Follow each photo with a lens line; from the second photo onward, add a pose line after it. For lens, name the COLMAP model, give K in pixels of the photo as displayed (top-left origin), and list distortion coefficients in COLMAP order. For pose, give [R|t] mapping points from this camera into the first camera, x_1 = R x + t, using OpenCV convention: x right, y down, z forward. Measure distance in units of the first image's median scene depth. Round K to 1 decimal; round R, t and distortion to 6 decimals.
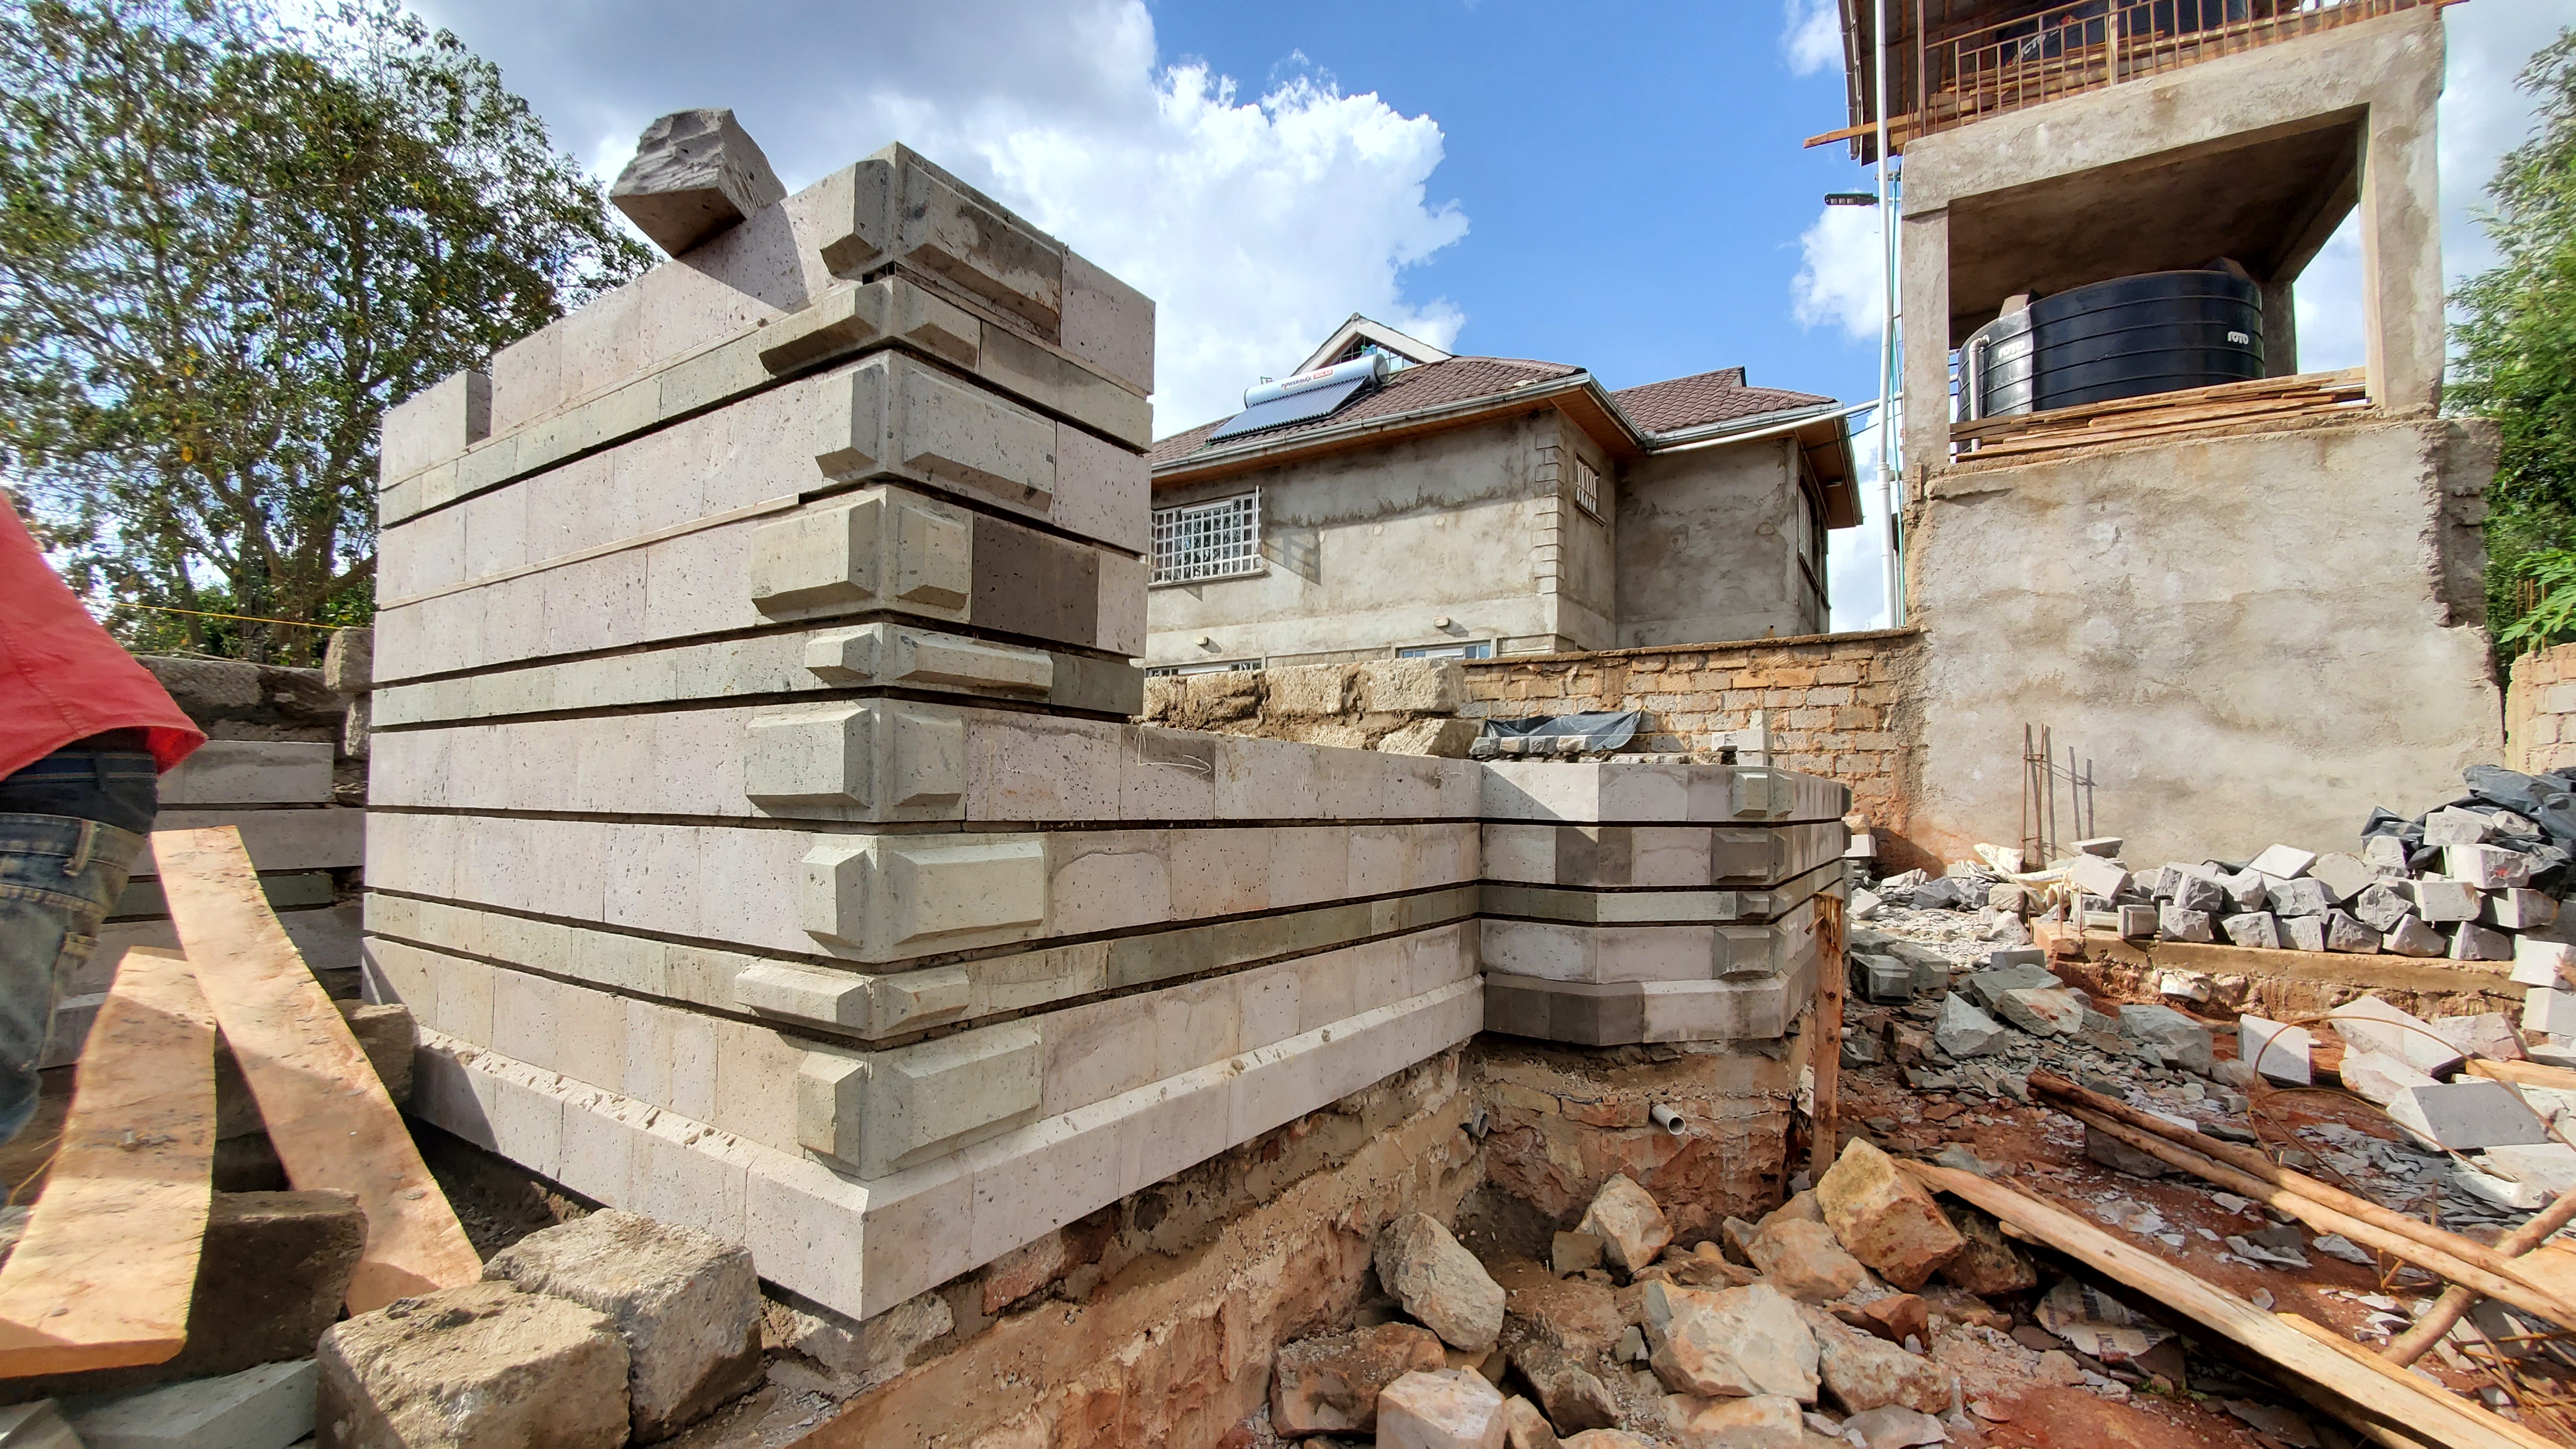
lens RADIAL K [[1035.5, 0, 1285.4], [0, 1035.5, 767.3], [0, 0, 1]] dist [-0.004546, -0.000658]
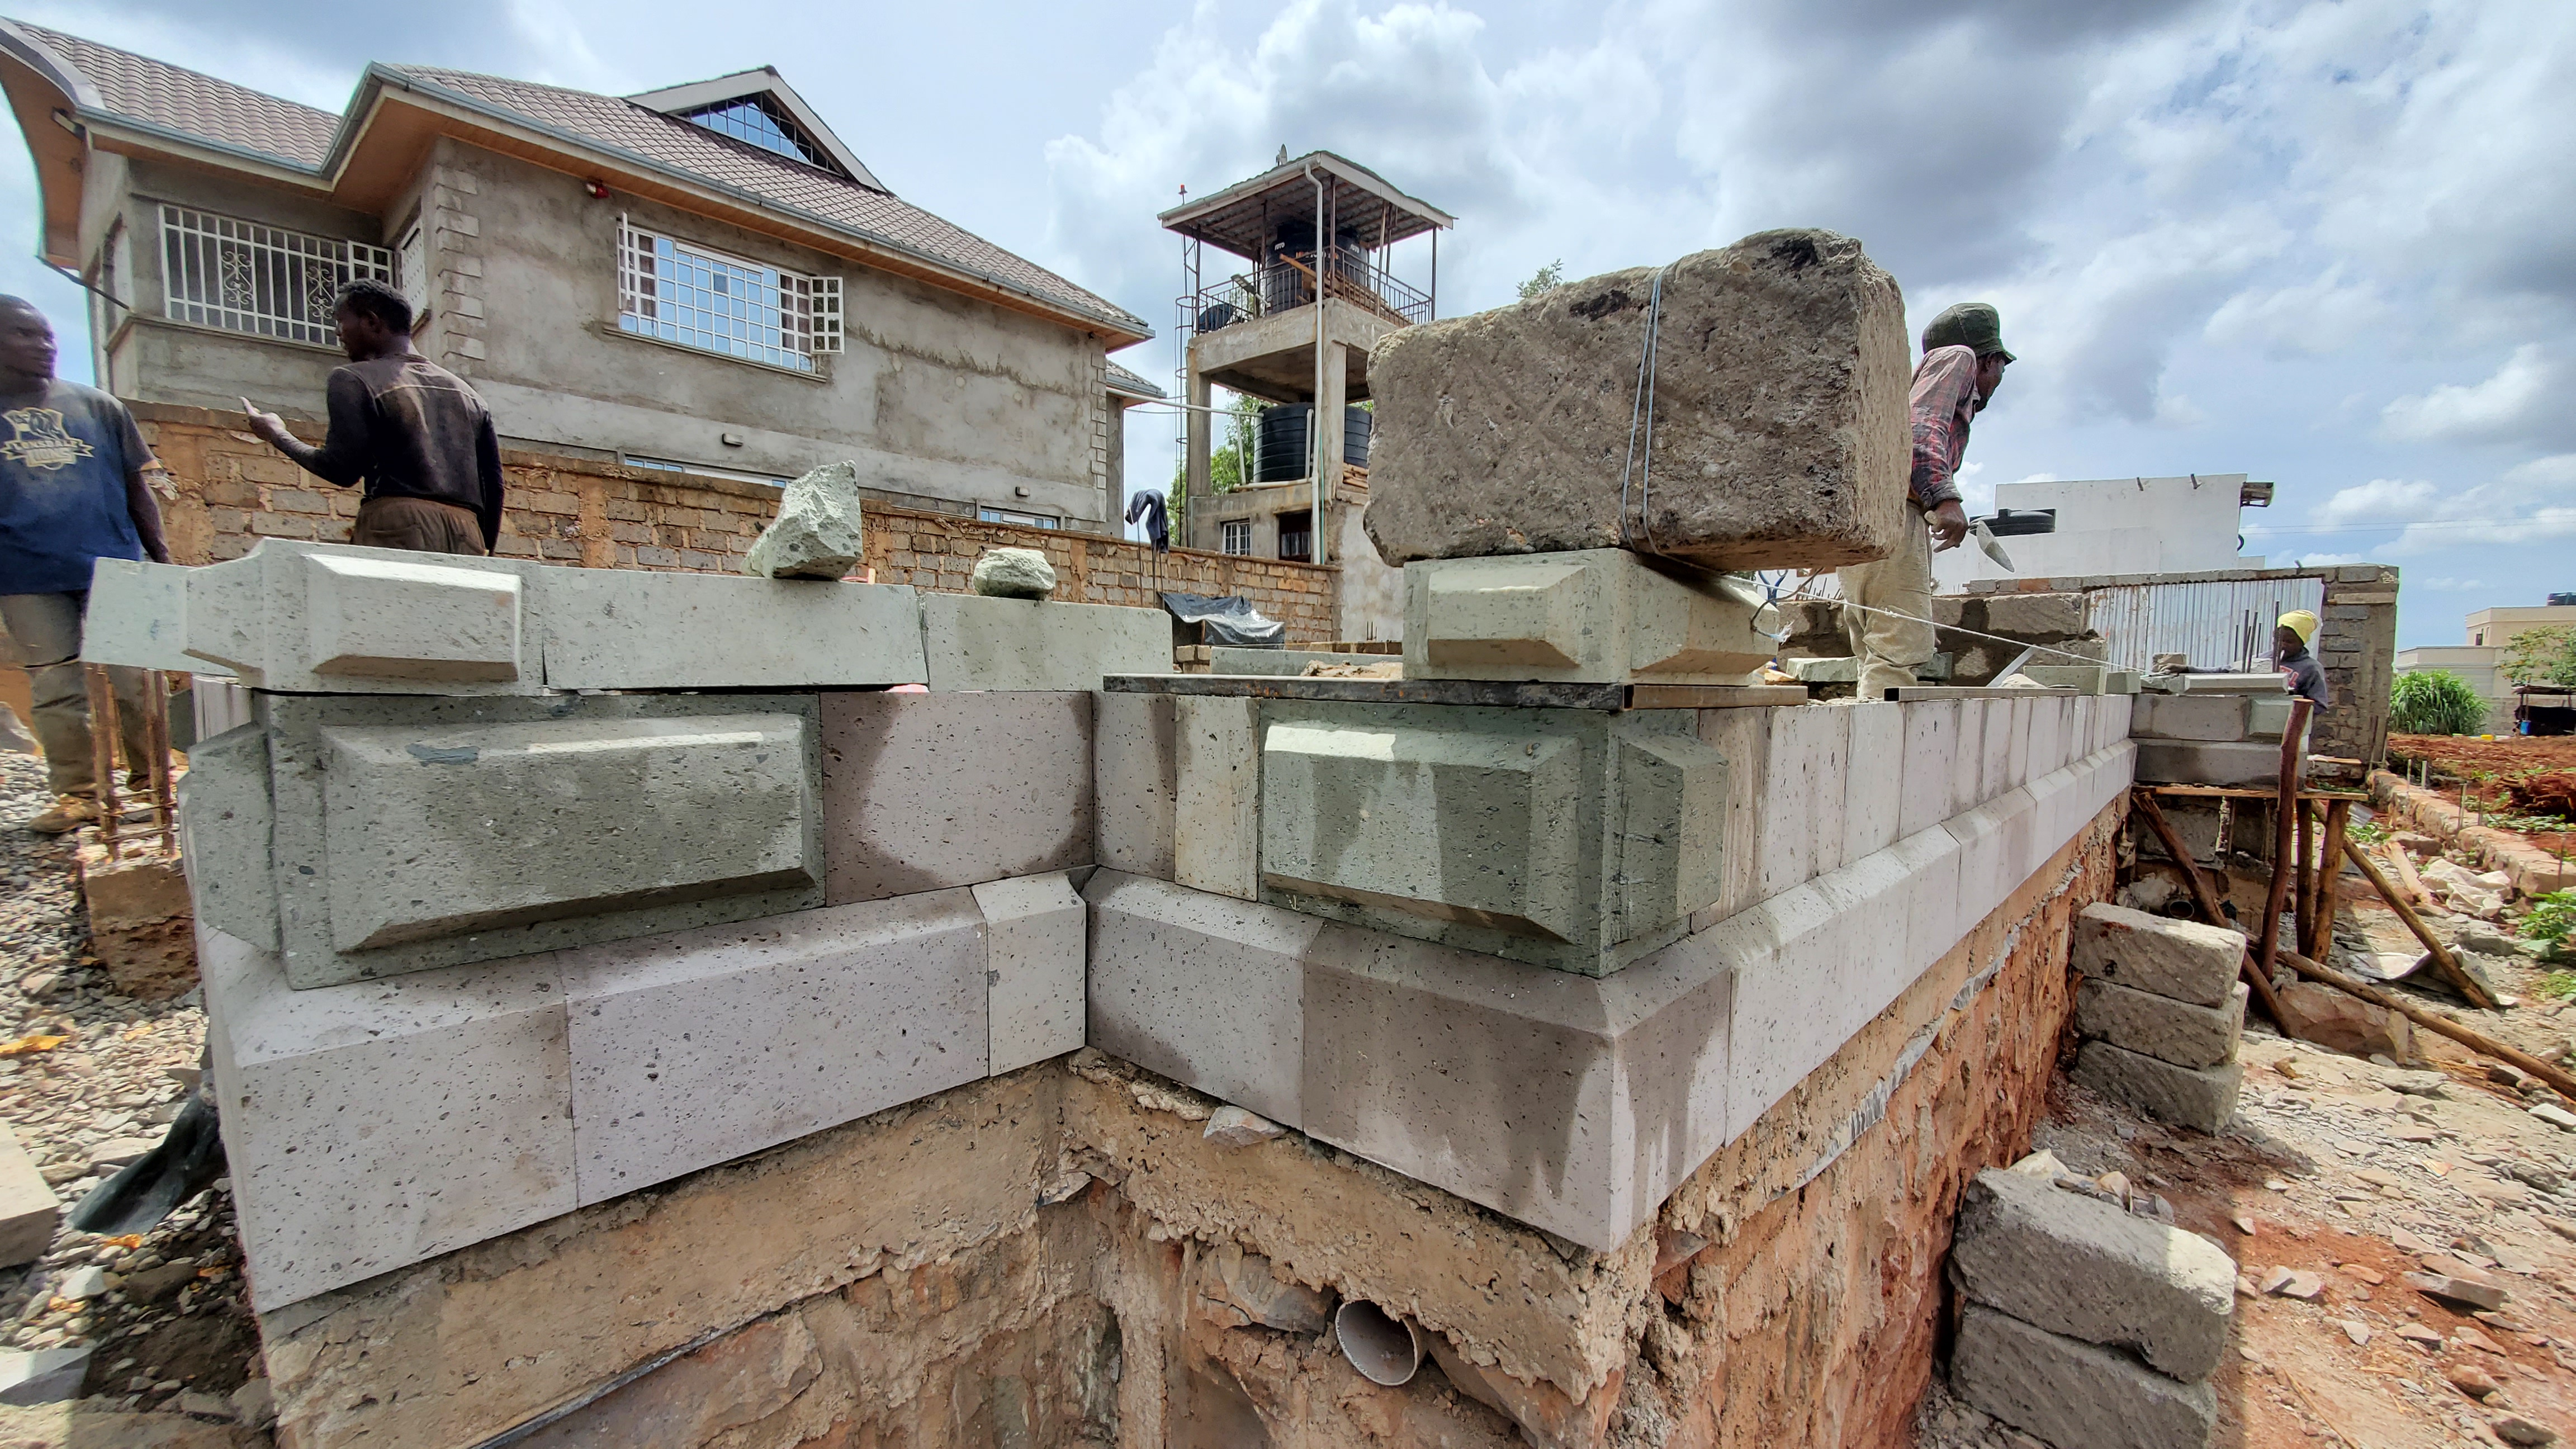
lens RADIAL K [[1035.5, 0, 1291.2], [0, 1035.5, 775.9], [0, 0, 1]] dist [-0.004546, -0.000658]
pose [[0.166011, -0.096592, 0.981382, -1.228674], [-0.040423, 0.993688, 0.104641, 0.046890], [-0.985295, -0.057042, 0.161058, 0.694763]]
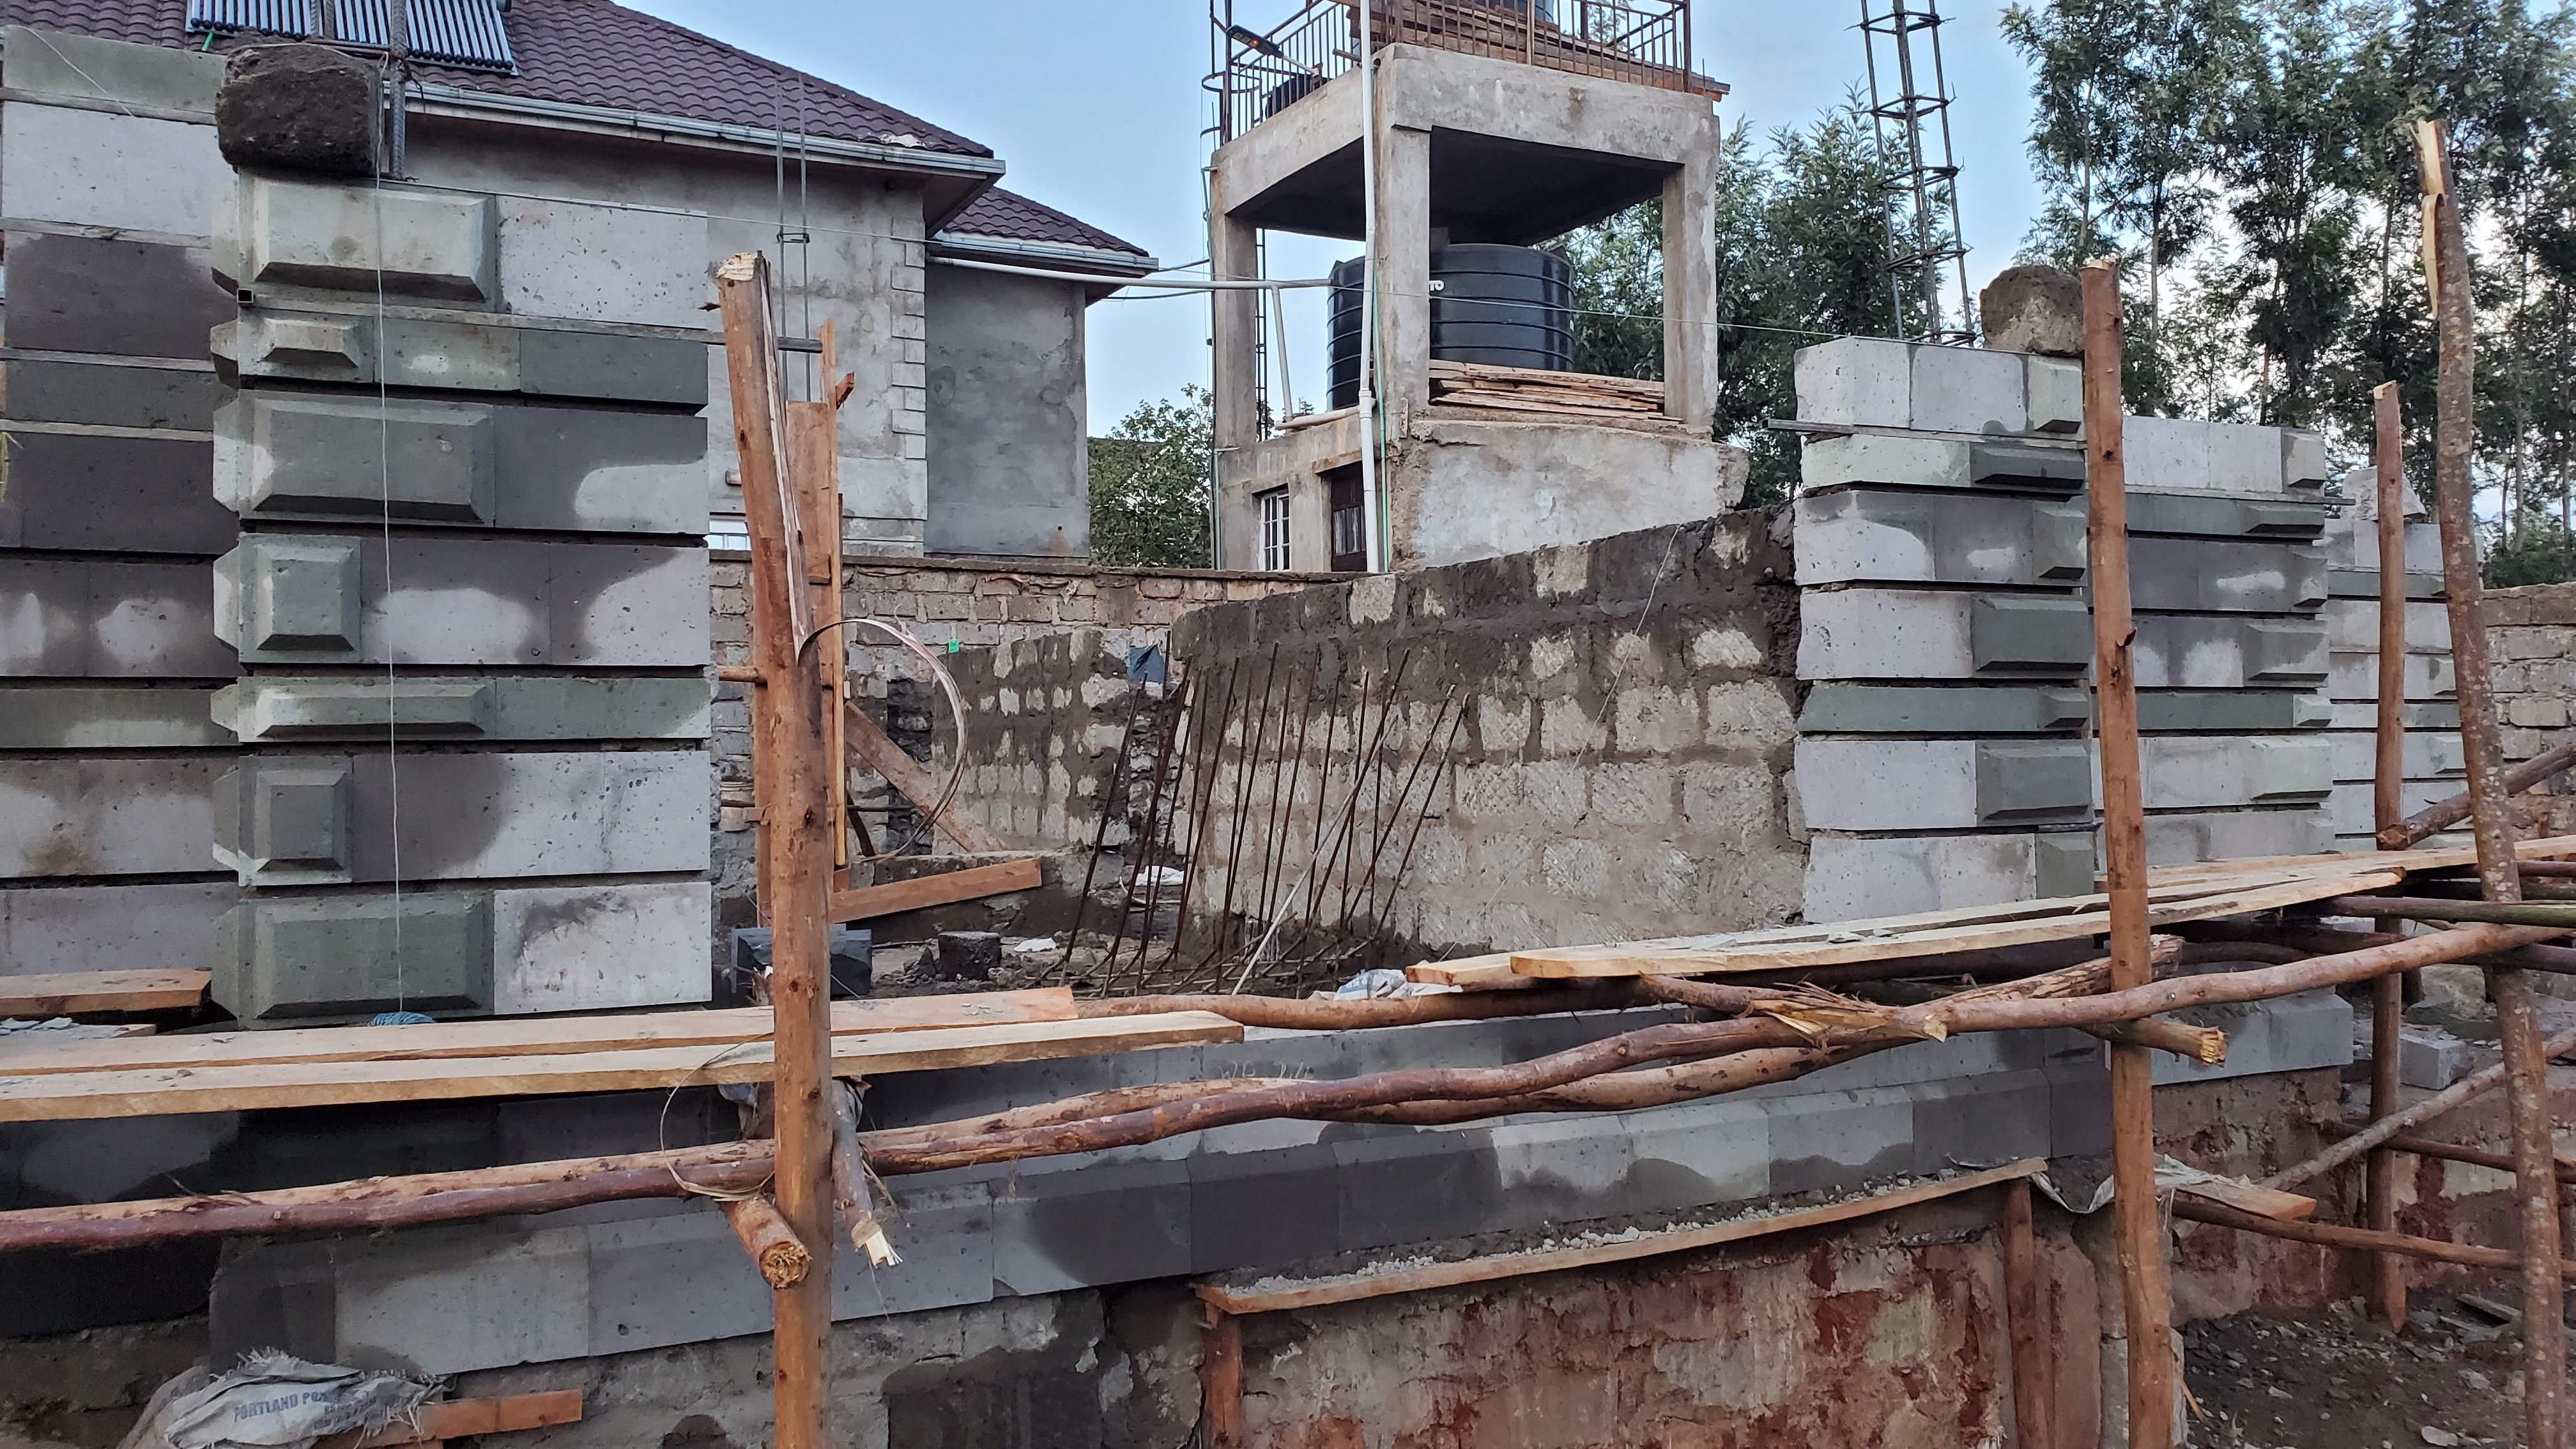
lens RADIAL K [[2007.3, 0, 1288.8], [0, 2007.3, 736.7], [0, 0, 1]] dist [0.060852, -0.108264]
pose [[0.514877, -0.009552, 0.857211, -0.951117], [-0.011390, 0.999773, 0.017982, -0.015815], [-0.857189, -0.019022, 0.514651, 0.133408]]
